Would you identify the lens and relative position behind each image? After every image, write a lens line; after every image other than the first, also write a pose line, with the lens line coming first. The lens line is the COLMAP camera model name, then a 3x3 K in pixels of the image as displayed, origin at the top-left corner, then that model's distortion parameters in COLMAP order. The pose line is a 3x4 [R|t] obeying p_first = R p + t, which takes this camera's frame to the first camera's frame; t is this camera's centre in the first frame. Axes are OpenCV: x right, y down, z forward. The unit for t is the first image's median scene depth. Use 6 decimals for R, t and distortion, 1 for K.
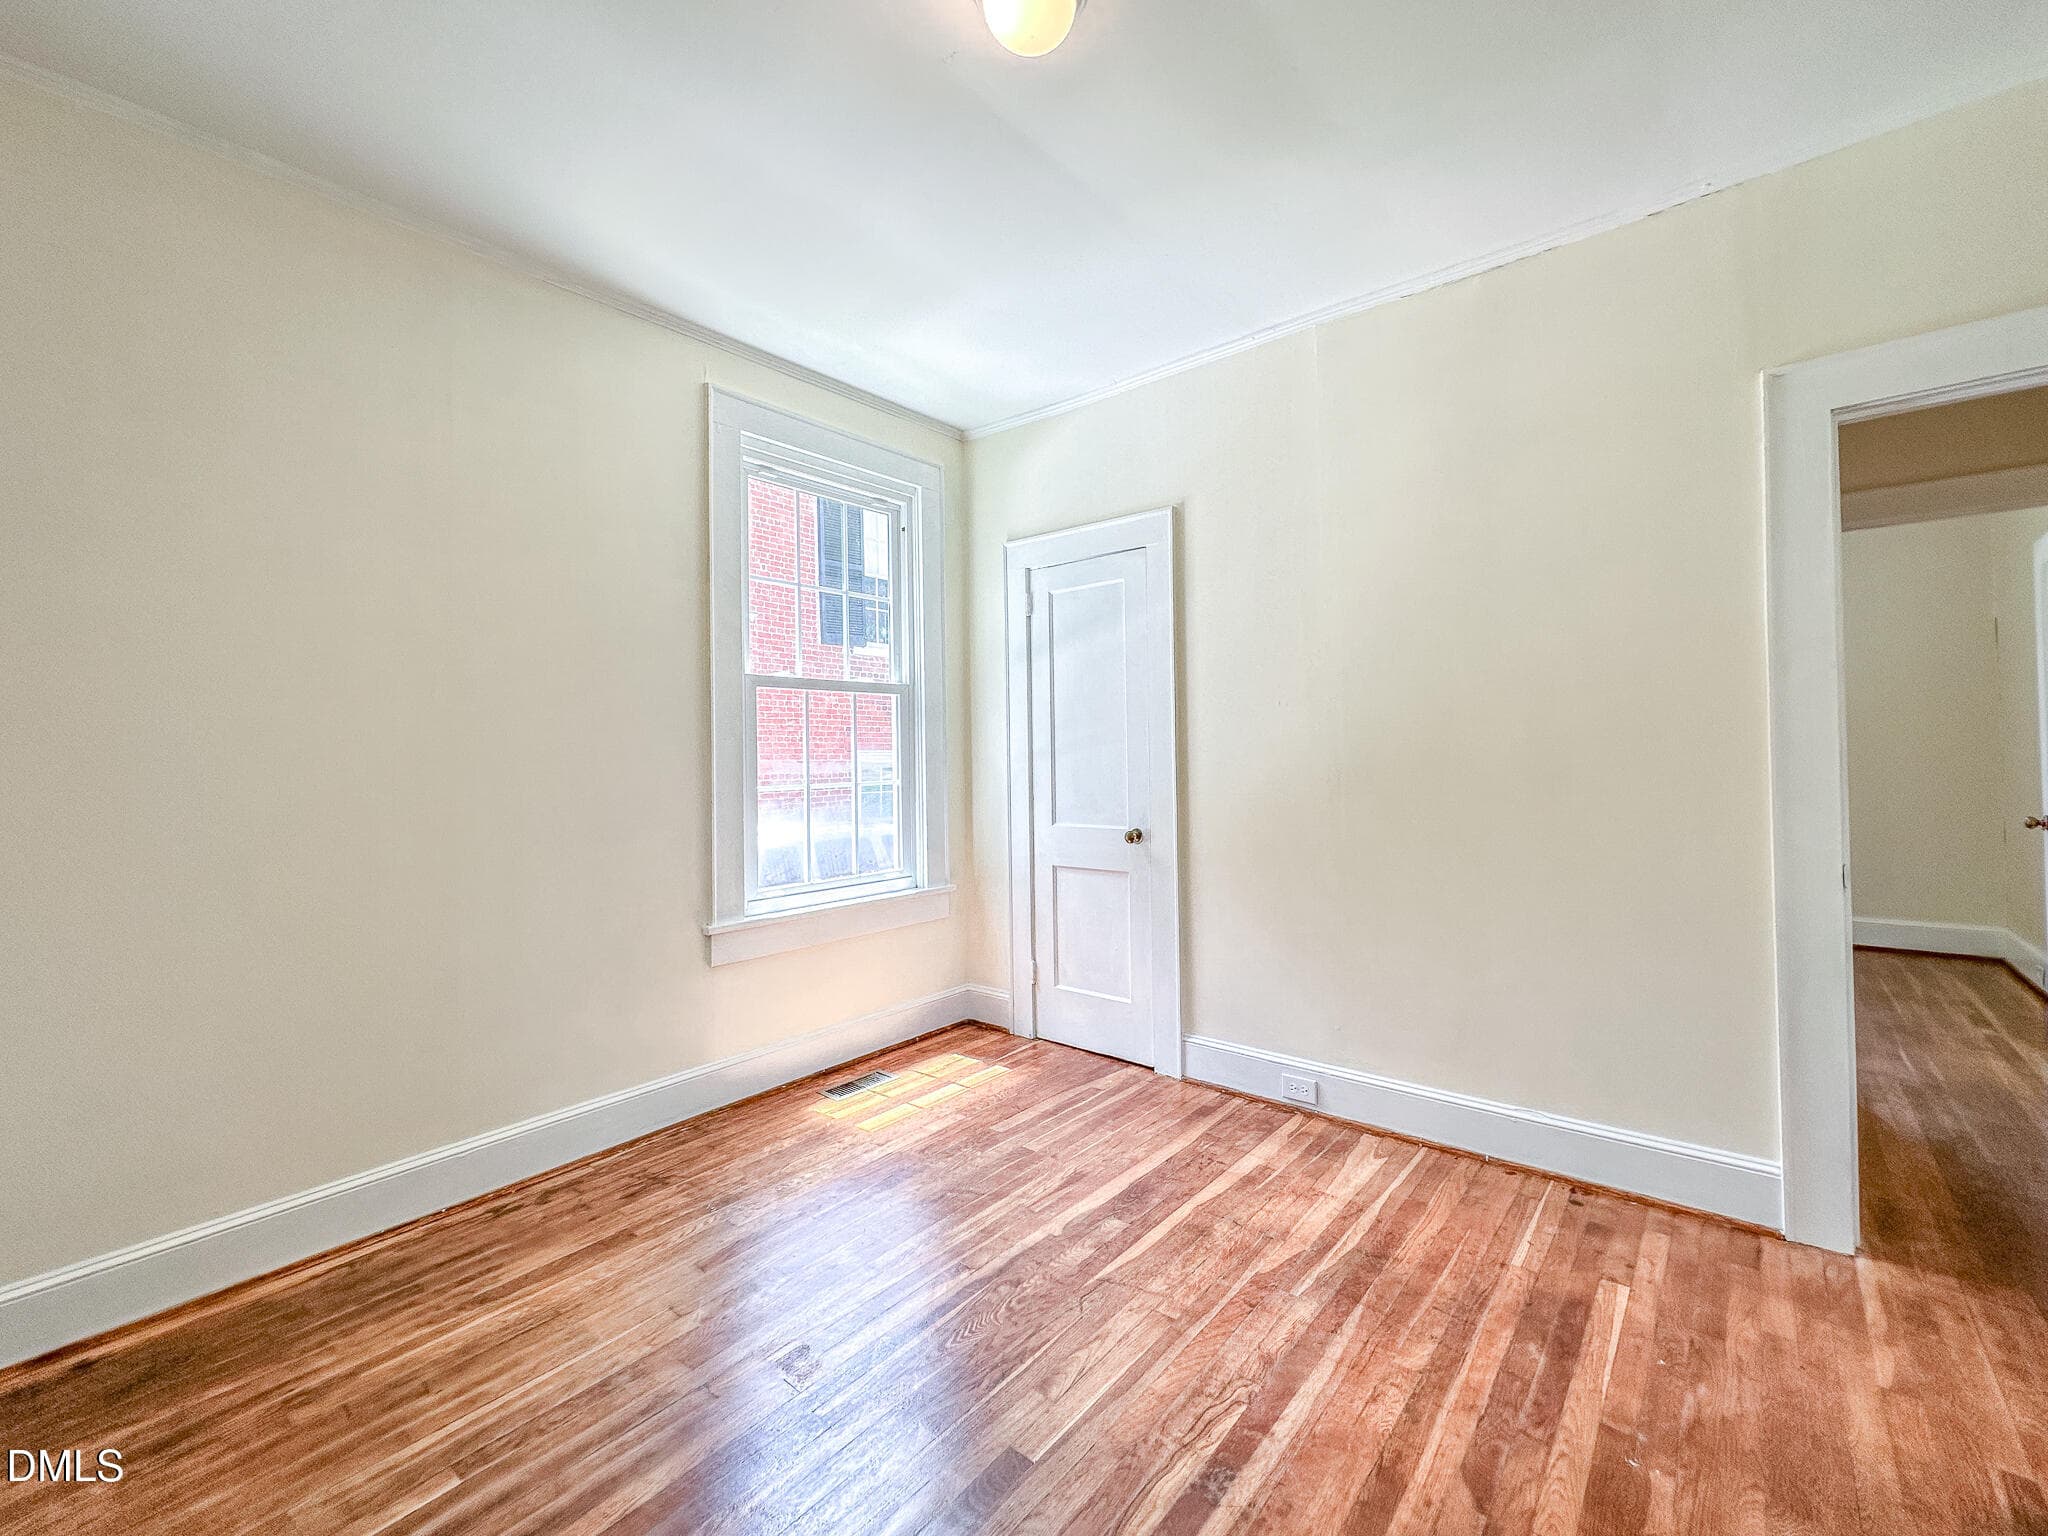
lens RADIAL K [[852.0, 0, 1023.1], [0, 852.0, 741.5], [0, 0, 1]] dist [-0.001316, -0.000128]
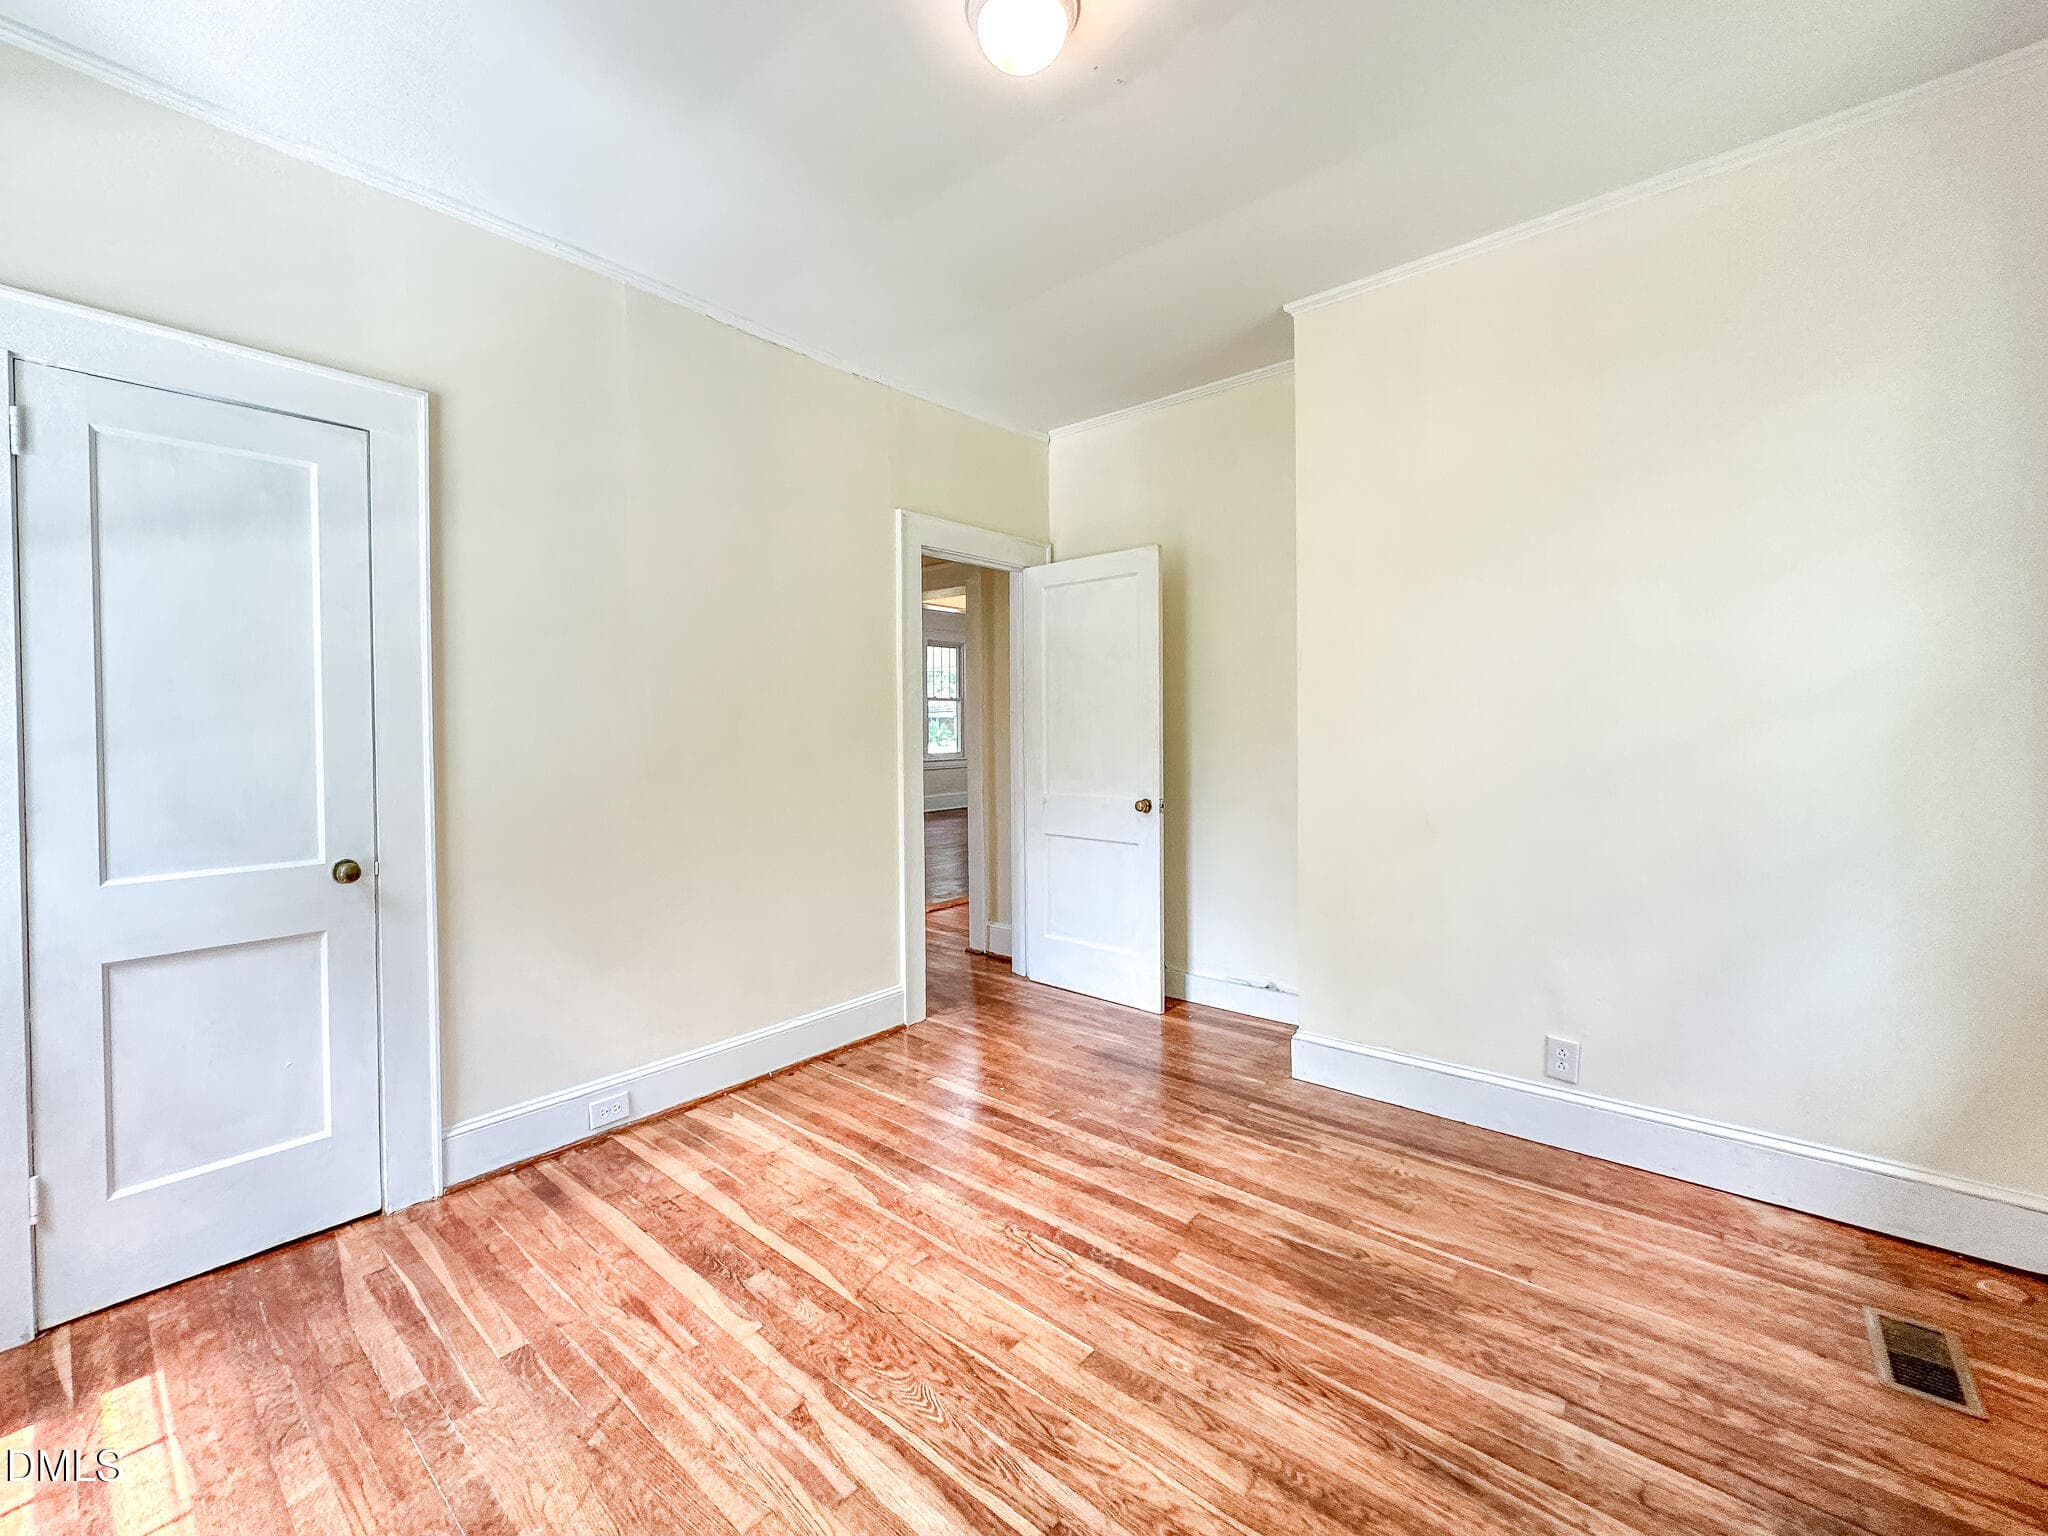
lens RADIAL K [[852.0, 0, 1023.1], [0, 852.0, 741.5], [0, 0, 1]] dist [-0.001316, -0.000128]
pose [[0.008130, -0.005771, 0.999950, -0.772475], [-0.010947, 0.999923, 0.005860, 0.003485], [-0.999907, -0.010994, 0.008066, 0.735737]]
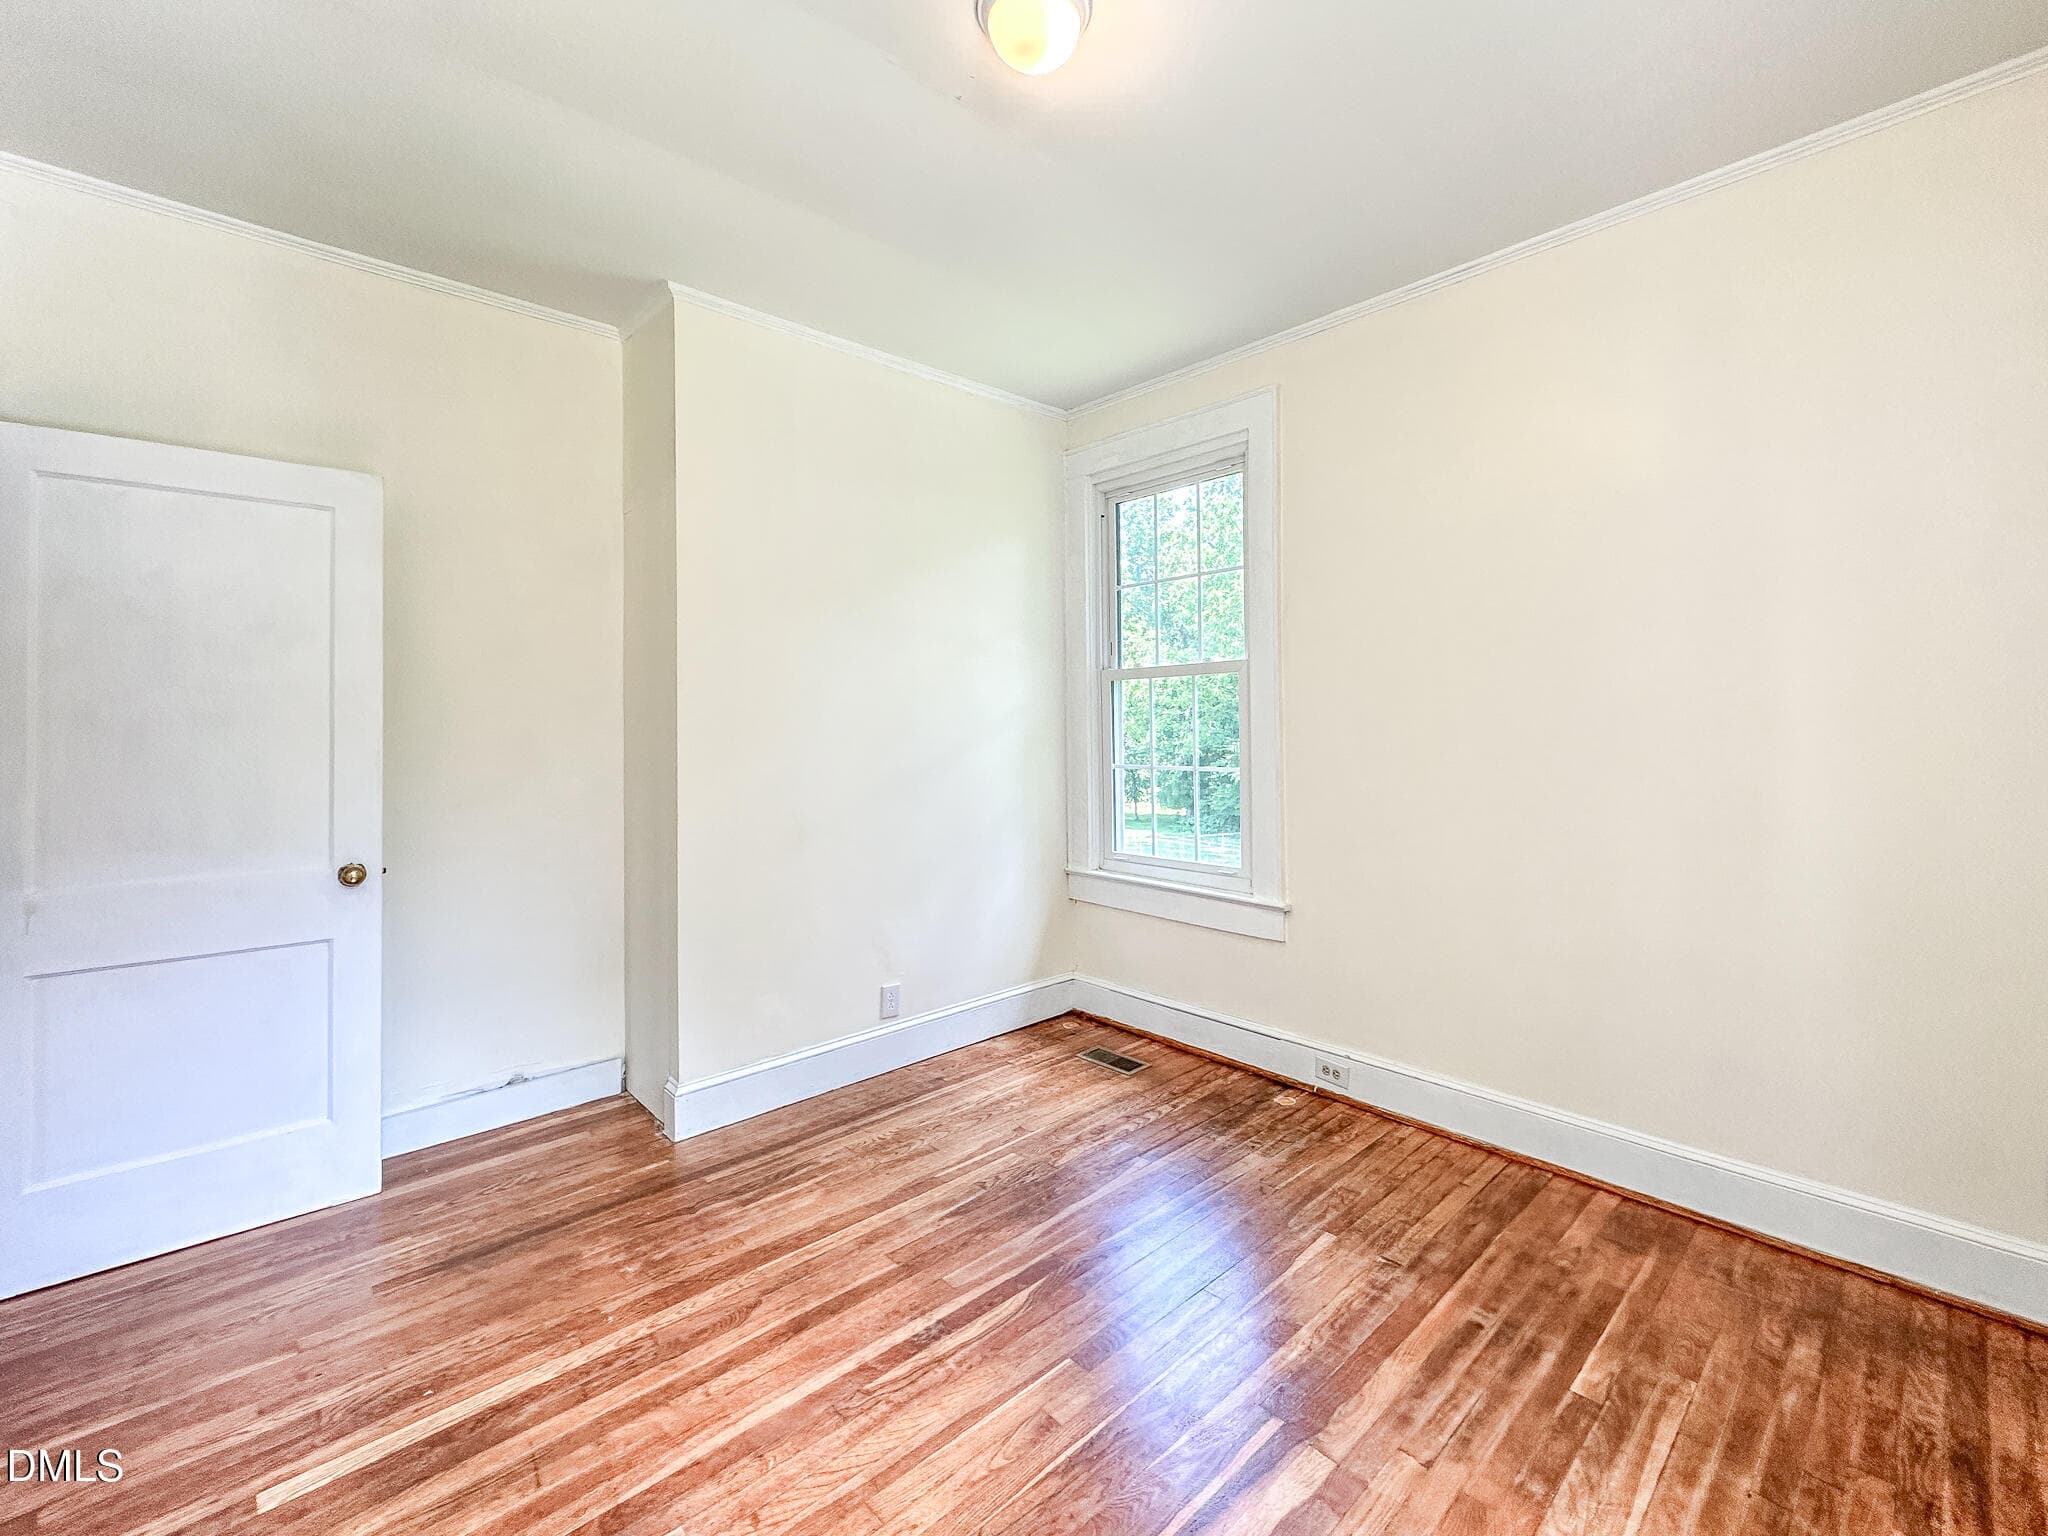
lens RADIAL K [[868.4, 0, 1034.7], [0, 868.4, 729.1], [0, 0, 1]] dist [-0.001333, -0.000056]
pose [[-0.991795, 0.024101, 0.125546, -0.074959], [0.021360, 0.999504, -0.023129, -0.003107], [-0.126041, -0.020257, -0.991818, 1.491915]]
